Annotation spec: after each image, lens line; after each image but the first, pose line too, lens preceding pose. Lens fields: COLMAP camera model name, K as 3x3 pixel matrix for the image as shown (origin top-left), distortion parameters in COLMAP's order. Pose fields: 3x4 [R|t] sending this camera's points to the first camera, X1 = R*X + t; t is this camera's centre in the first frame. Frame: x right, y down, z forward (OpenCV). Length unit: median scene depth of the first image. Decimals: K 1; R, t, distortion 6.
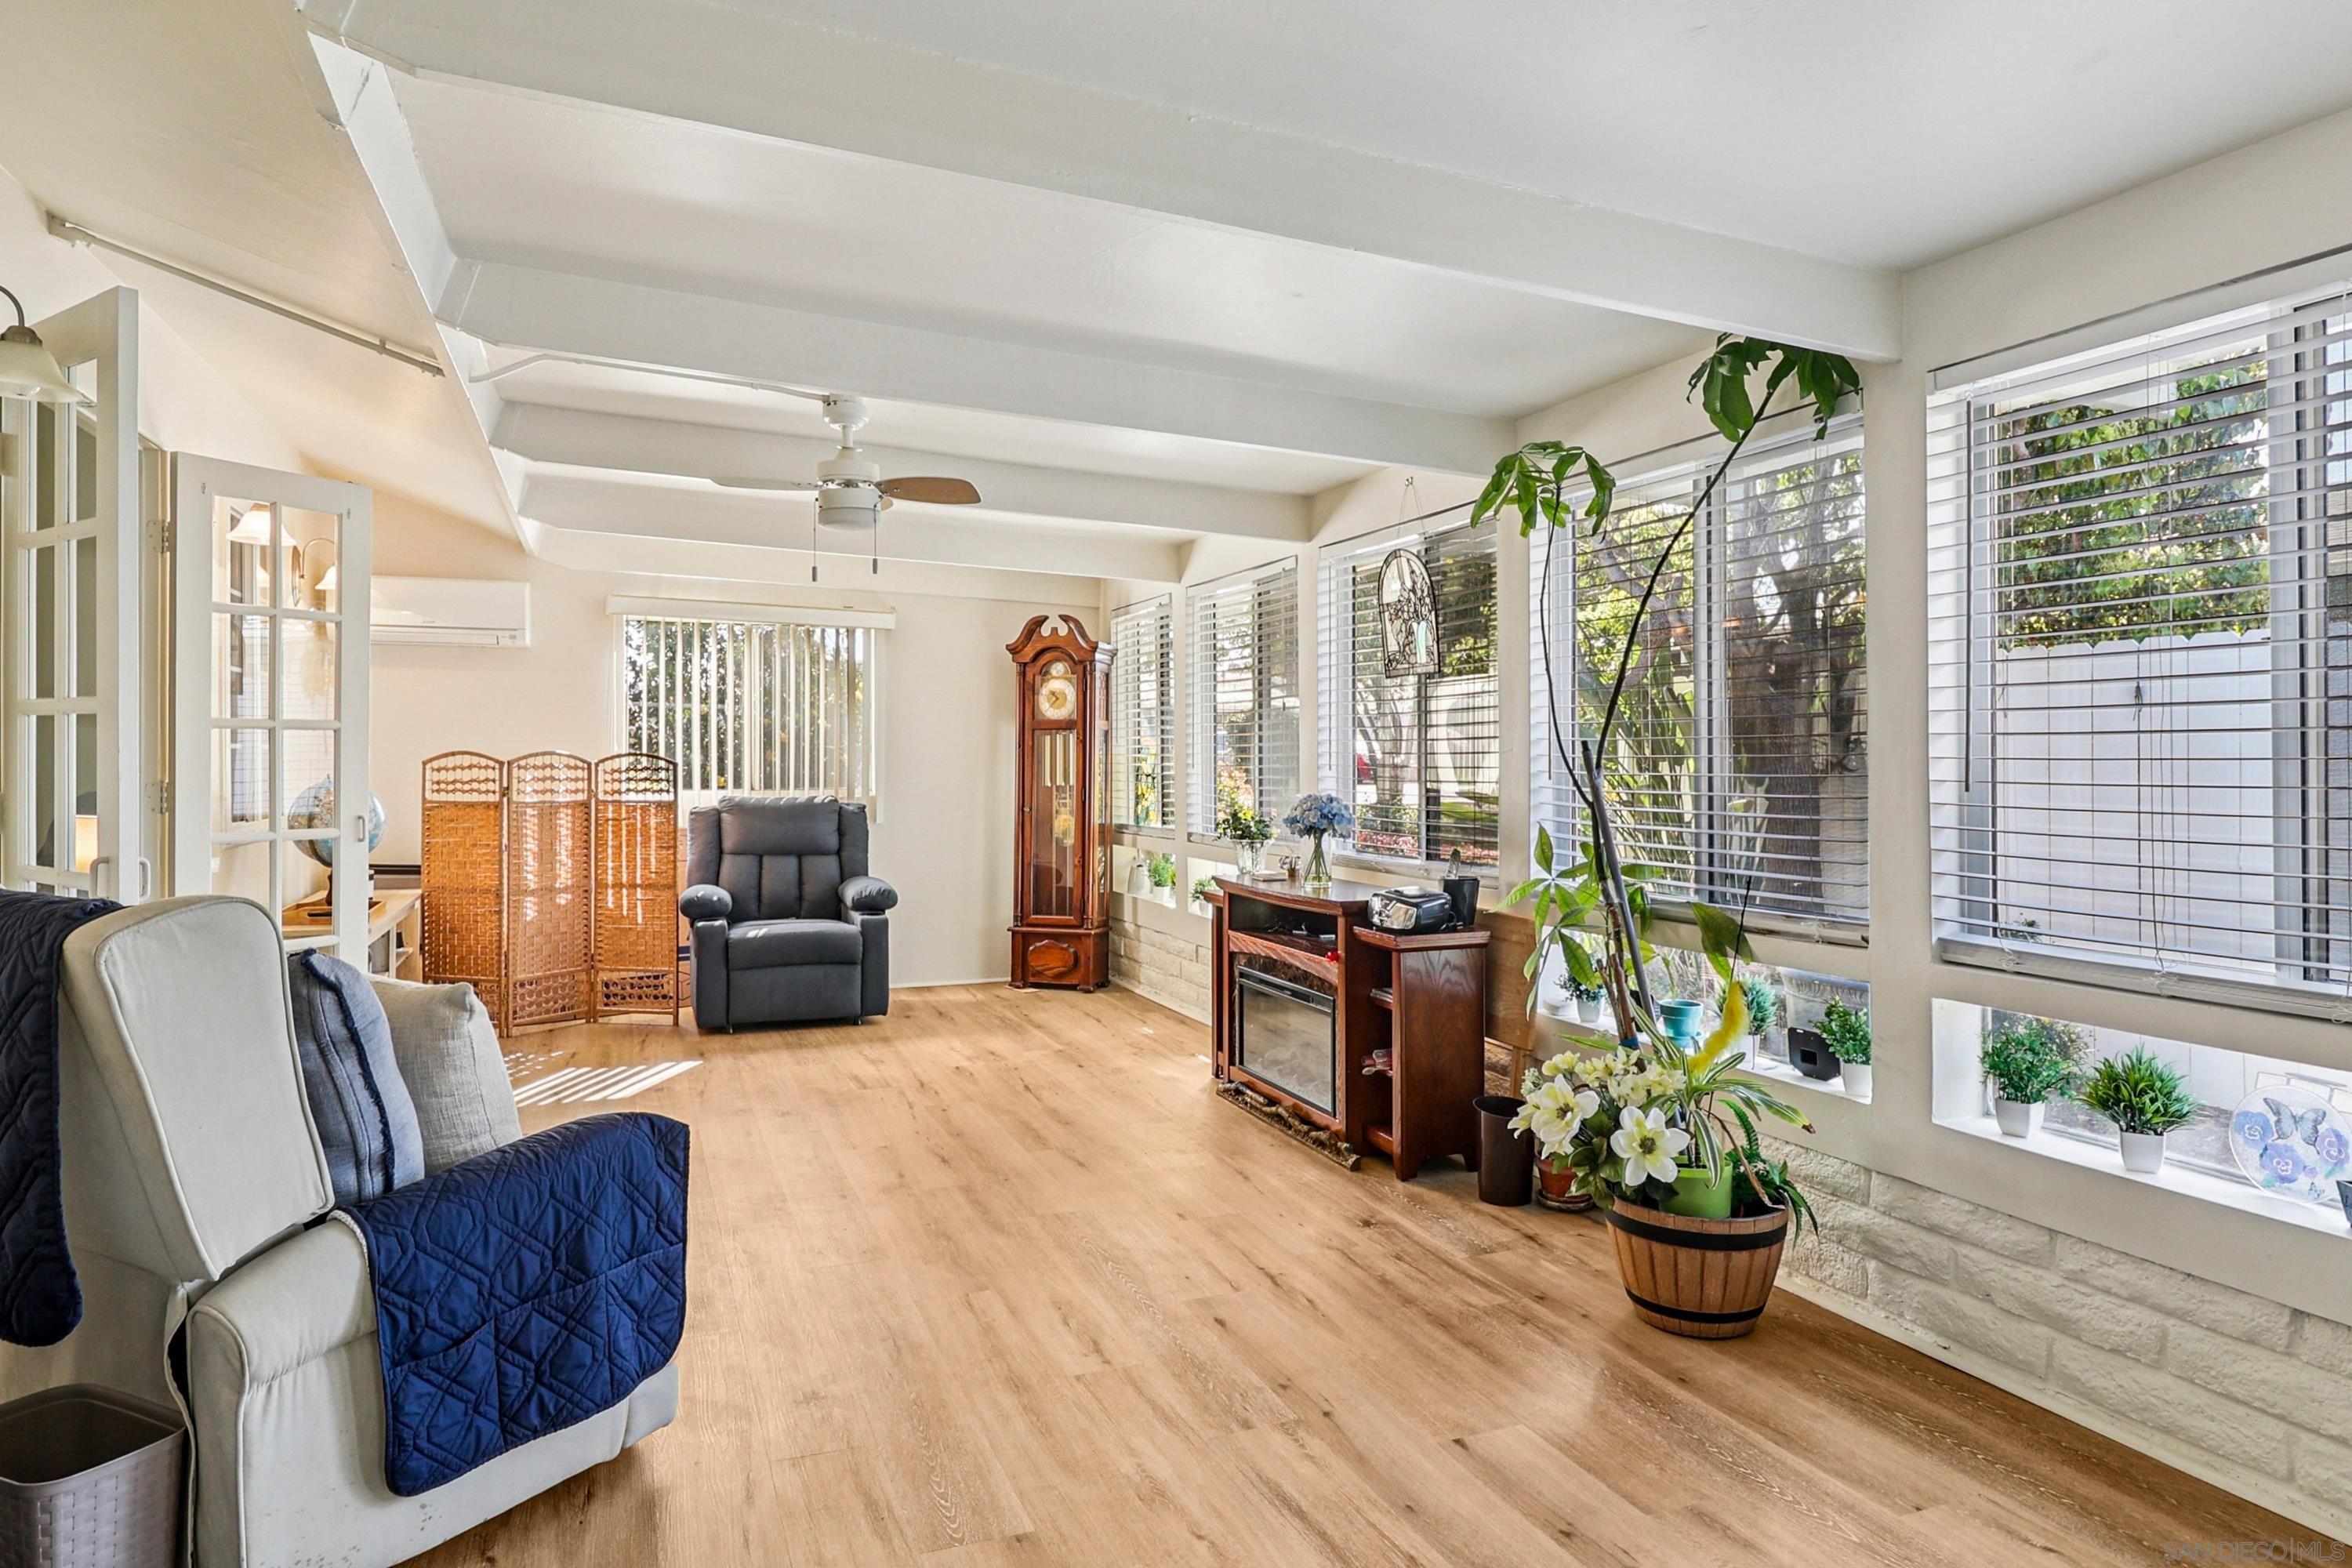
lens RADIAL K [[1352.8, 0, 1221.0], [0, 1352.8, 751.0], [0, 0, 1]] dist [-0.021352, -0.000169]
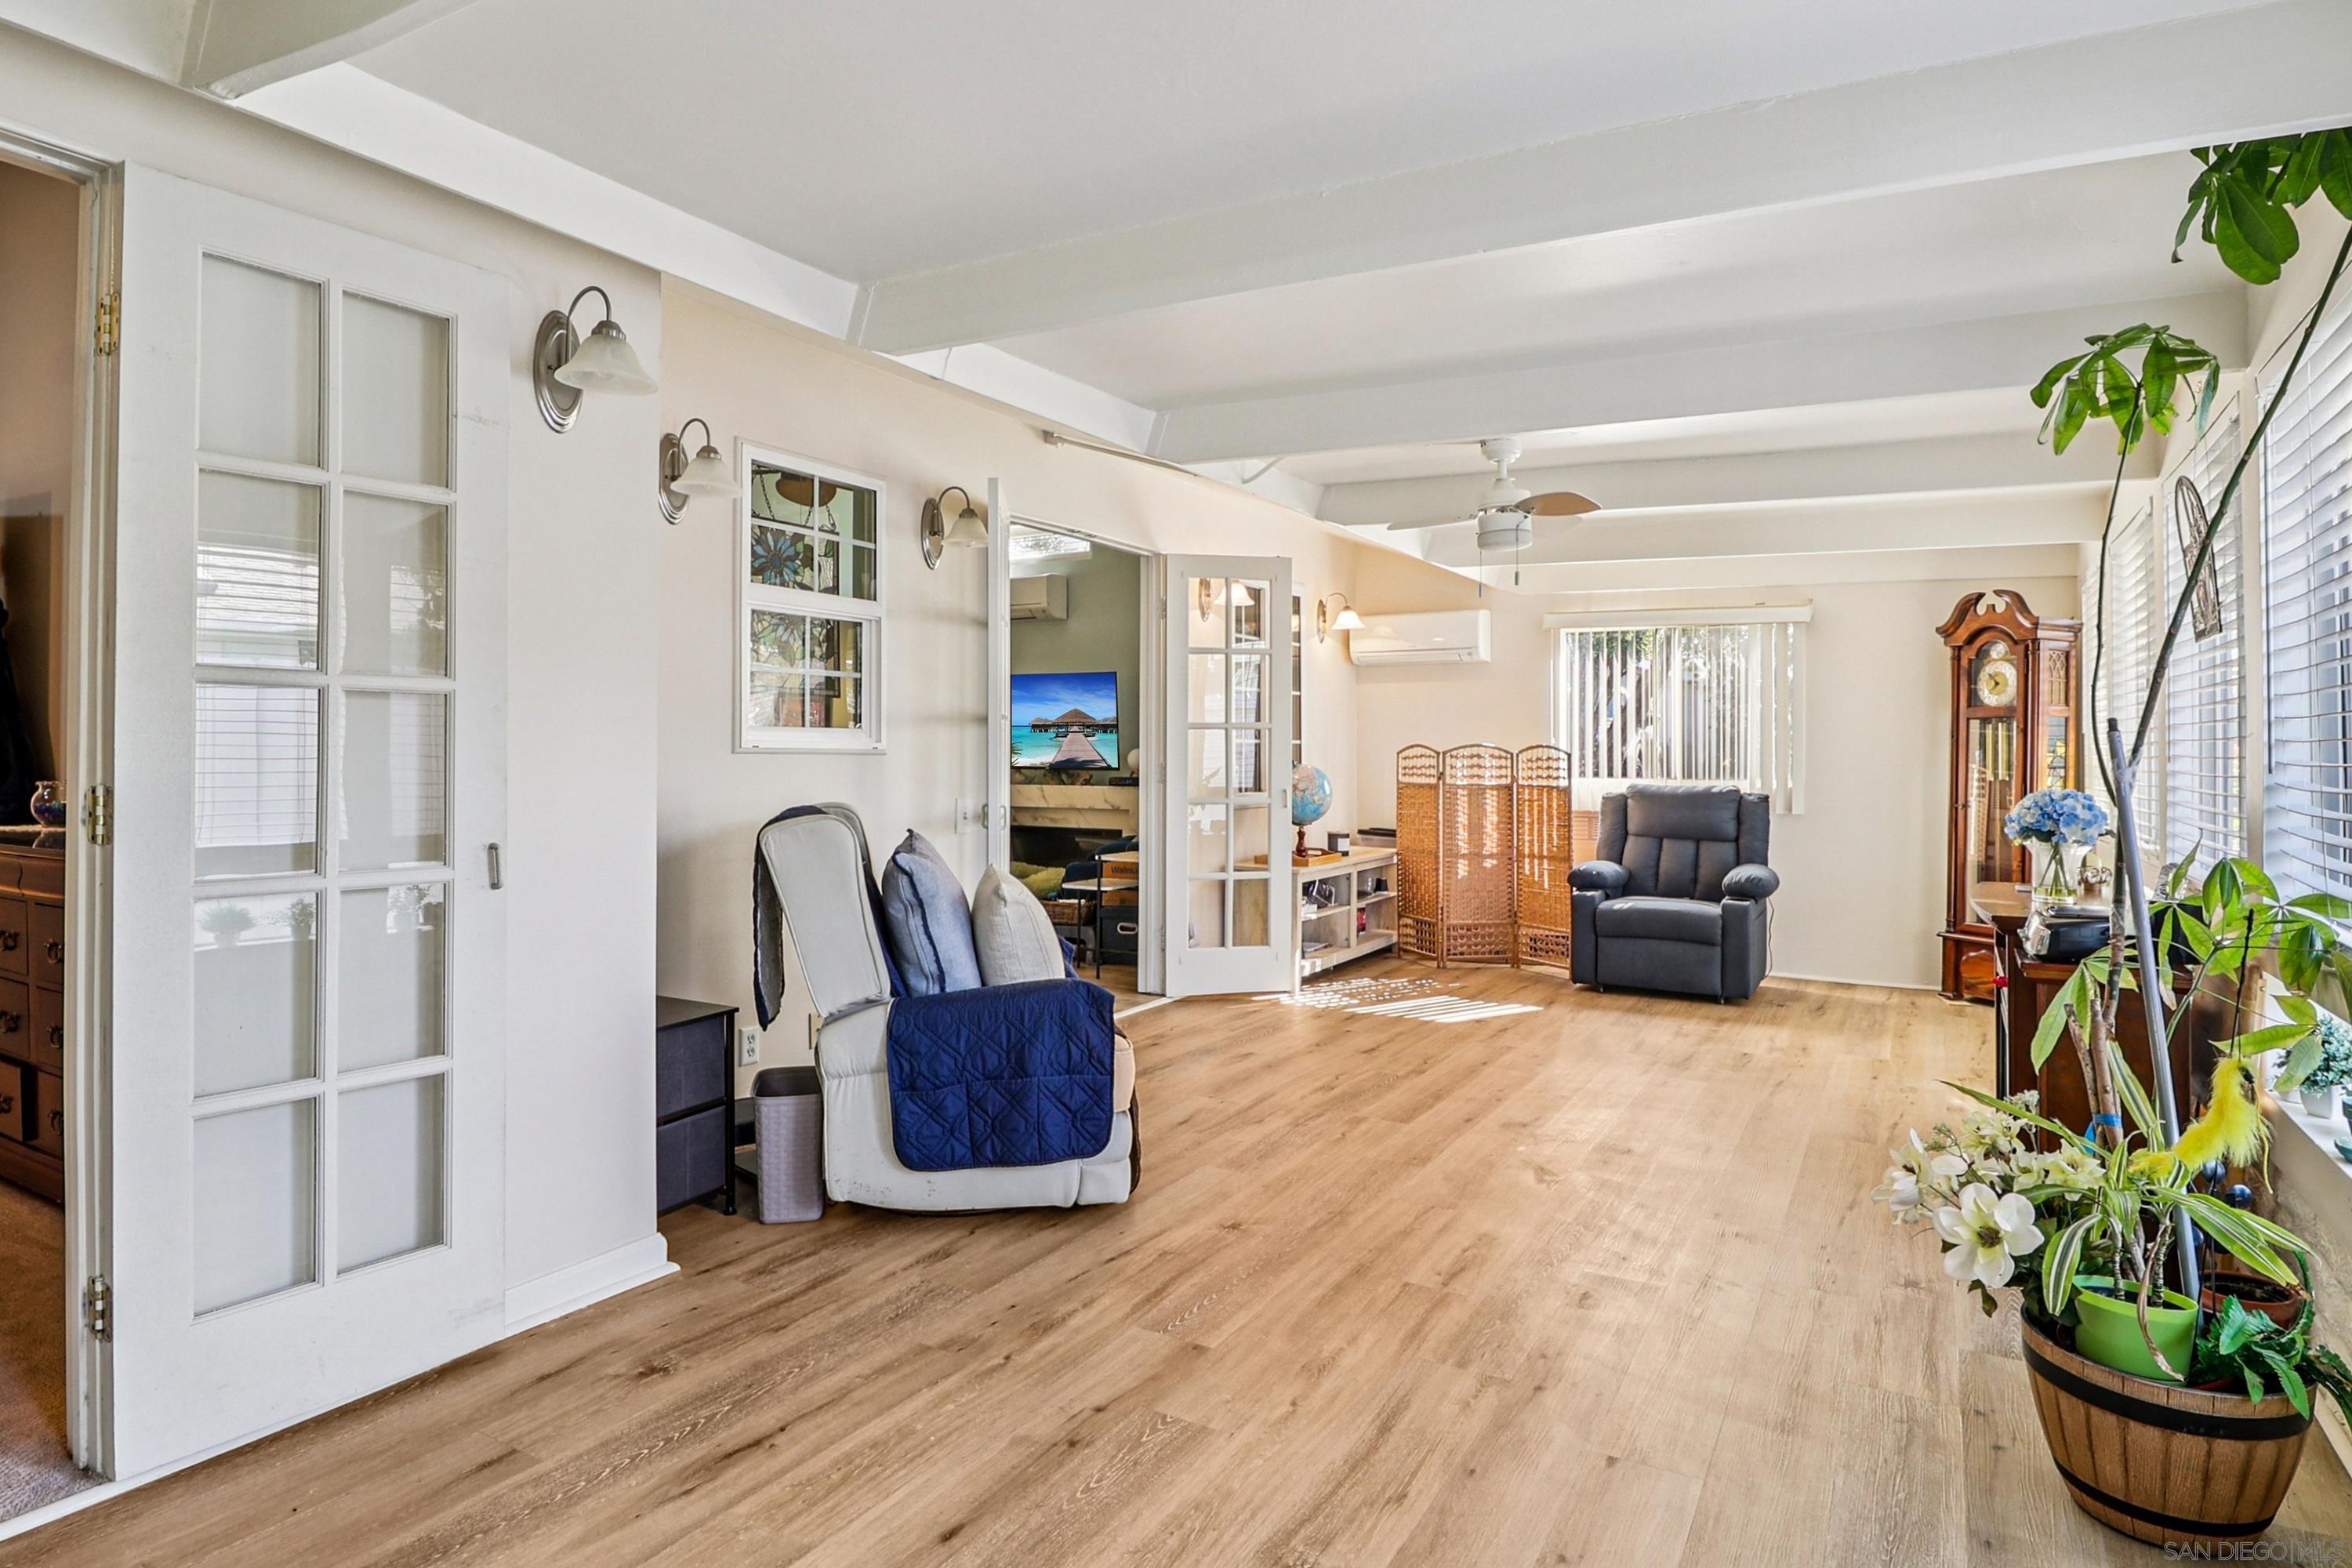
lens RADIAL K [[1235.2, 0, 1170.5], [0, 1235.2, 739.9], [0, 0, 1]] dist [0.005478, -0.013654]
pose [[0.605558, -0.006905, -0.795771, 0.236610], [0.002689, 0.999974, -0.006630, 0.003131], [0.795797, 0.001875, 0.605561, 0.079418]]
